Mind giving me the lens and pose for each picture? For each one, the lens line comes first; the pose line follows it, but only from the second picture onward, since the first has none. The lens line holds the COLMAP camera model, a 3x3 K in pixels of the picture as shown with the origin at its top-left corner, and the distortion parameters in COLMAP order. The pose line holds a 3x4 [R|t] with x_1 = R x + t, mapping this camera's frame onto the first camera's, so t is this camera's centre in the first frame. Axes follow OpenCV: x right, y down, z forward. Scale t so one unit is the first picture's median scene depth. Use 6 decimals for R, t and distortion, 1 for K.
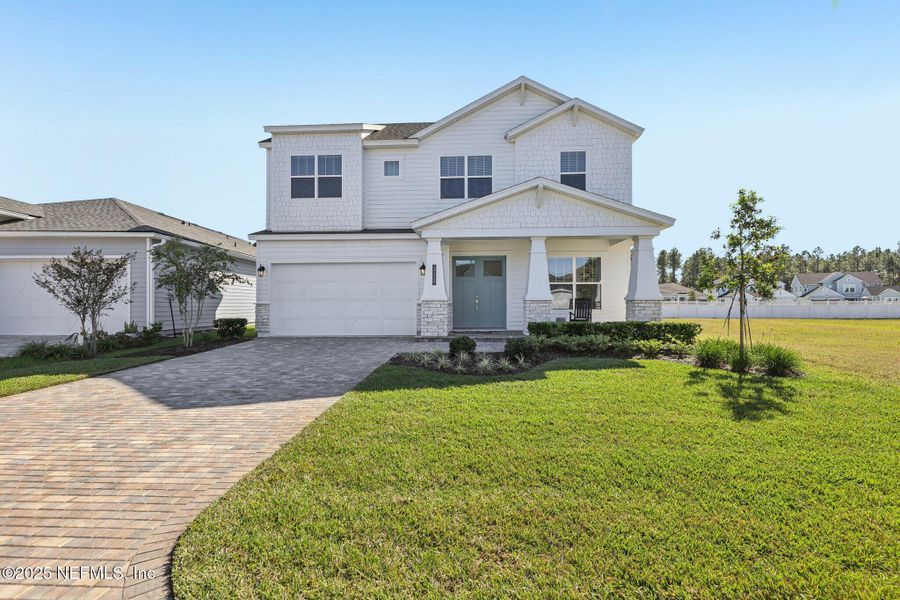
lens RADIAL K [[414.4, 0, 447.4], [0, 414.4, 303.5], [0, 0, 1]] dist [-0.003572, 0.000141]
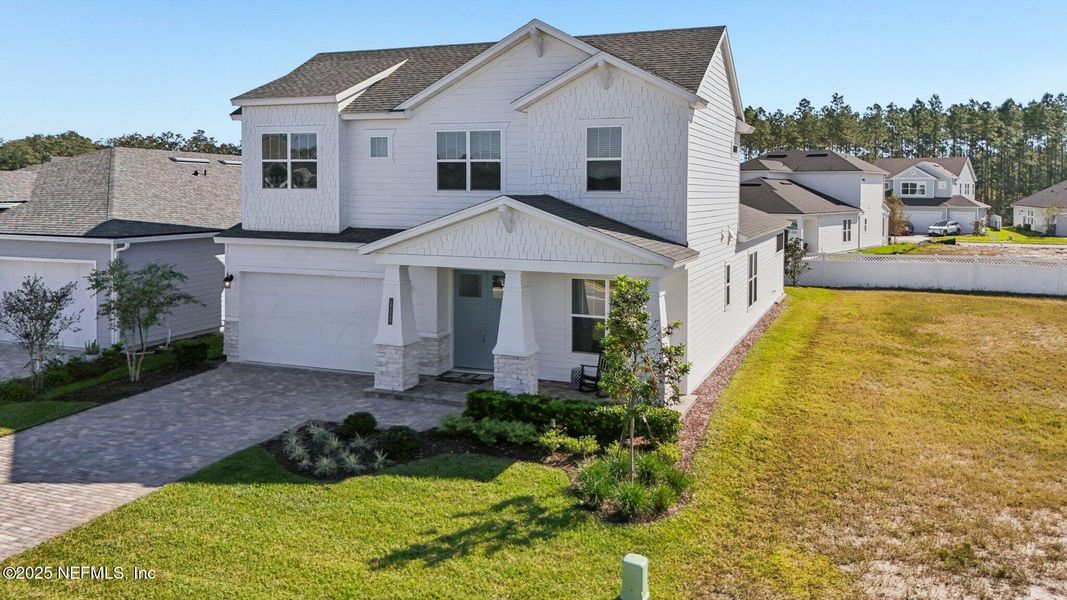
lens RADIAL K [[843.5, 0, 533.9], [0, 843.5, 214.9], [0, 0, 1]] dist [0.013243, -0.004664]
pose [[0.946613, 0.015559, -0.321996, 0.635901], [-0.004929, 0.999416, 0.033801, -0.265279], [0.322334, -0.030409, 0.946137, -0.353928]]
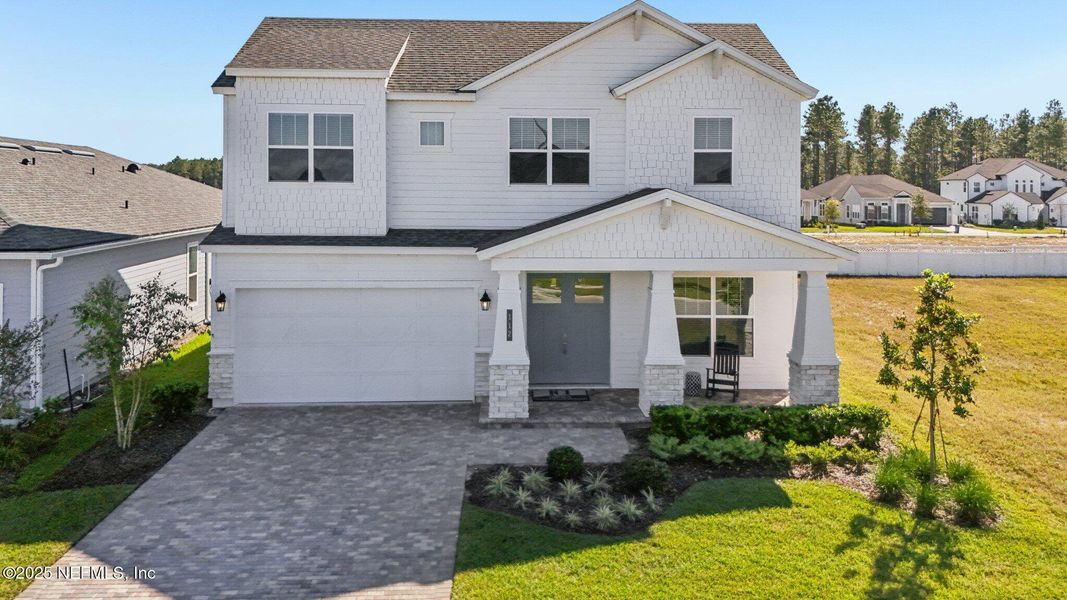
lens RADIAL K [[845.1, 0, 526.3], [0, 845.1, 192.6], [0, 0, 1]] dist [0.036137, -0.009177]
pose [[0.995563, 0.003564, 0.094027, -0.115823], [-0.004835, 0.999900, 0.013297, -0.261513], [-0.093970, -0.013693, 0.995481, -0.306264]]
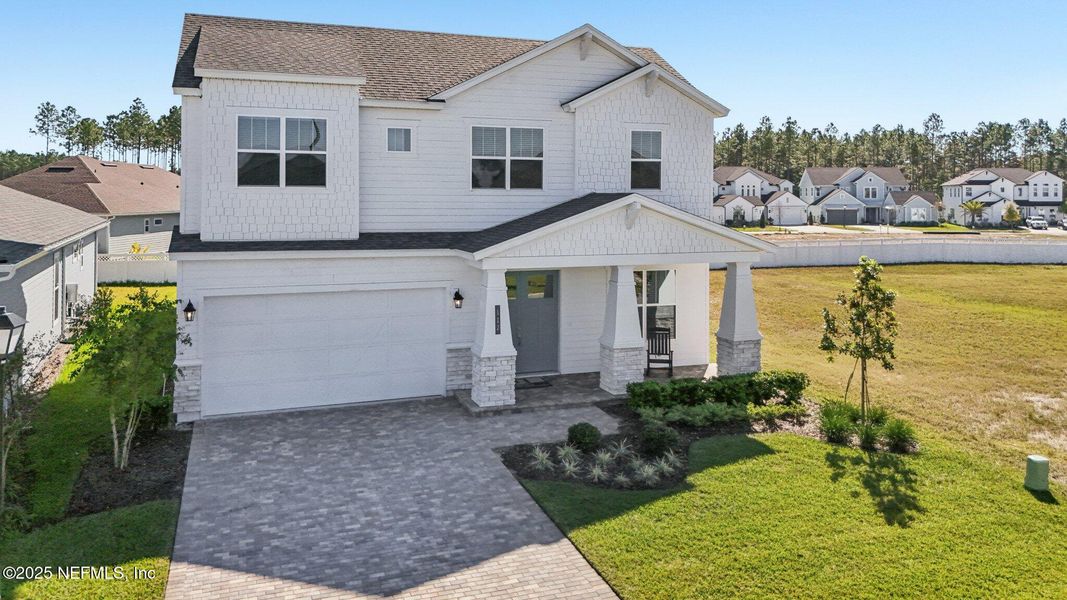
lens RADIAL K [[848.8, 0, 540.5], [0, 848.8, 194.4], [0, 0, 1]] dist [0.038642, -0.002392]
pose [[0.914691, 0.002916, 0.404144, -0.486993], [-0.007068, 0.999936, 0.008784, -0.261208], [-0.404093, -0.010891, 0.914653, -0.326365]]
